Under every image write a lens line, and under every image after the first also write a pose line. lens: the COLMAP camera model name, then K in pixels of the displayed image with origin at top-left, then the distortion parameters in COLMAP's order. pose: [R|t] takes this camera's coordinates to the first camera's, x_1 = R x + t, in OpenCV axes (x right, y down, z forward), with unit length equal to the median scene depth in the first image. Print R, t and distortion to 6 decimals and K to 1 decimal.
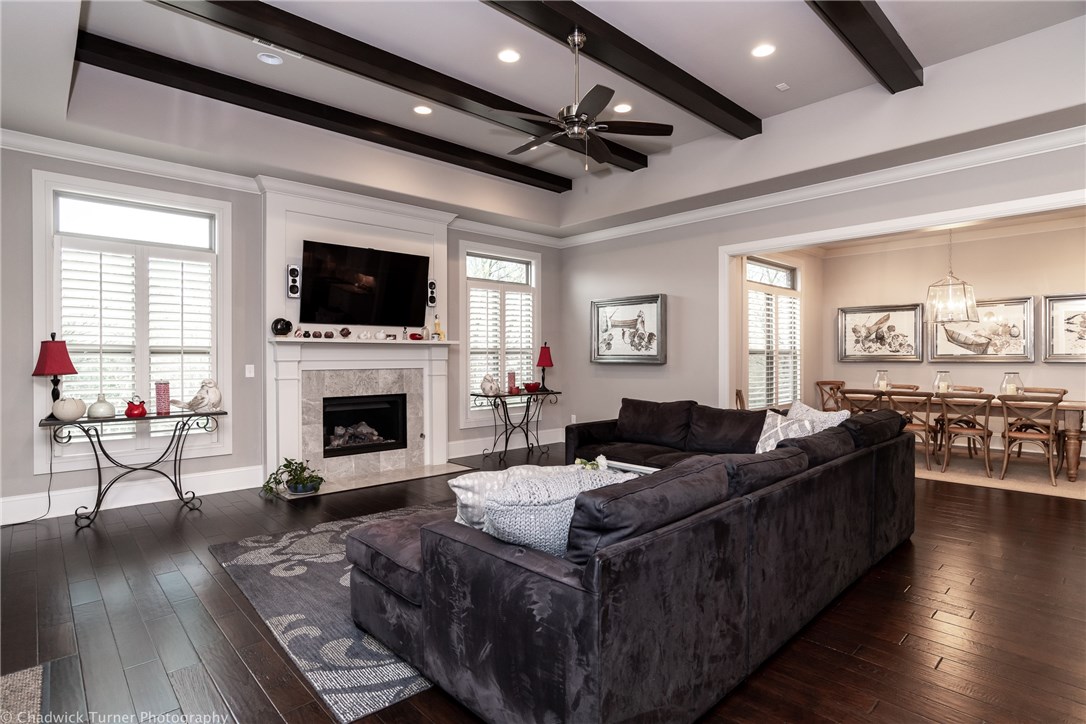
lens RADIAL K [[564.5, 0, 545.6], [0, 564.5, 358.3], [0, 0, 1]] dist [-0.002185, 0.001233]
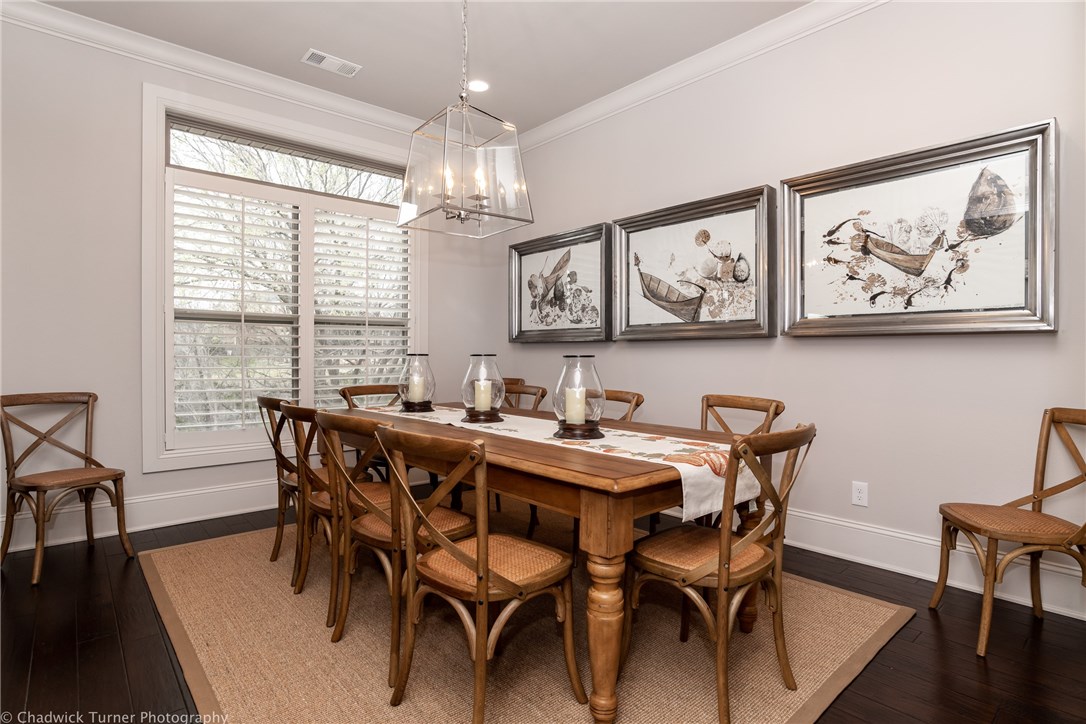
lens RADIAL K [[564.5, 0, 545.6], [0, 564.5, 358.3], [0, 0, 1]] dist [-0.002185, 0.001233]
pose [[0.999964, 0.002020, -0.008186, 0.675119], [-0.001955, 0.999966, 0.008049, 0.020182], [0.008202, -0.008033, 0.999934, 0.541881]]
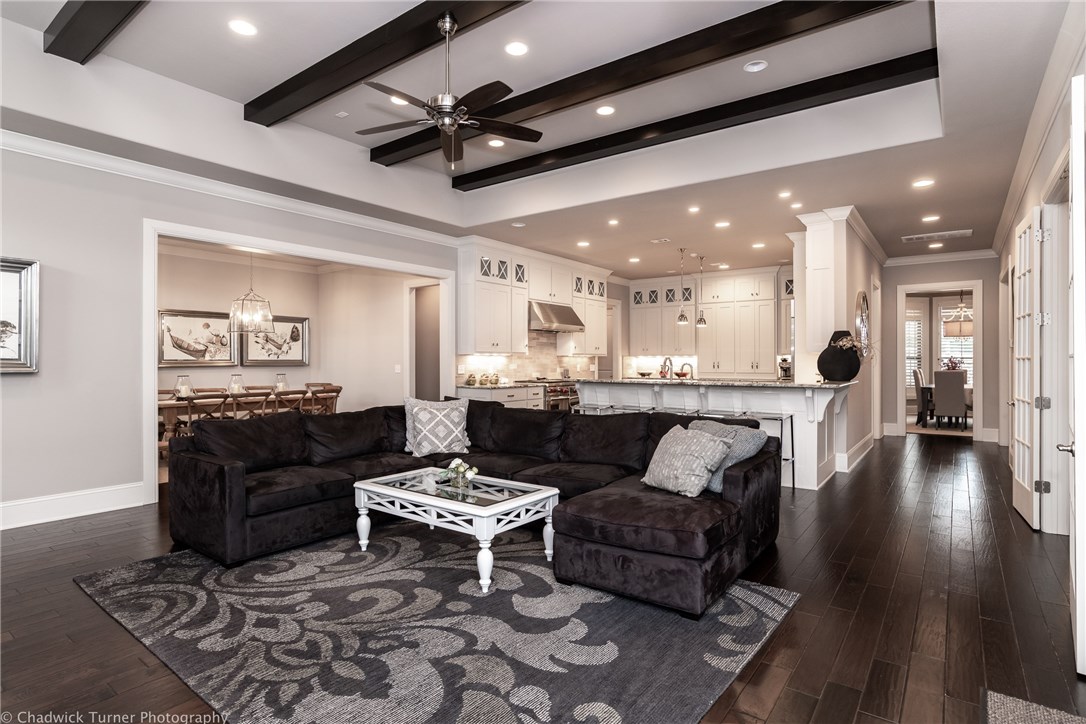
lens RADIAL K [[564.5, 0, 545.6], [0, 564.5, 358.3], [0, 0, 1]] dist [-0.002185, 0.001233]
pose [[-0.191491, 0.005538, 0.981479, -0.489101], [0.004387, 0.999979, -0.004786, -0.001683], [-0.981485, 0.003389, -0.191511, 0.552325]]
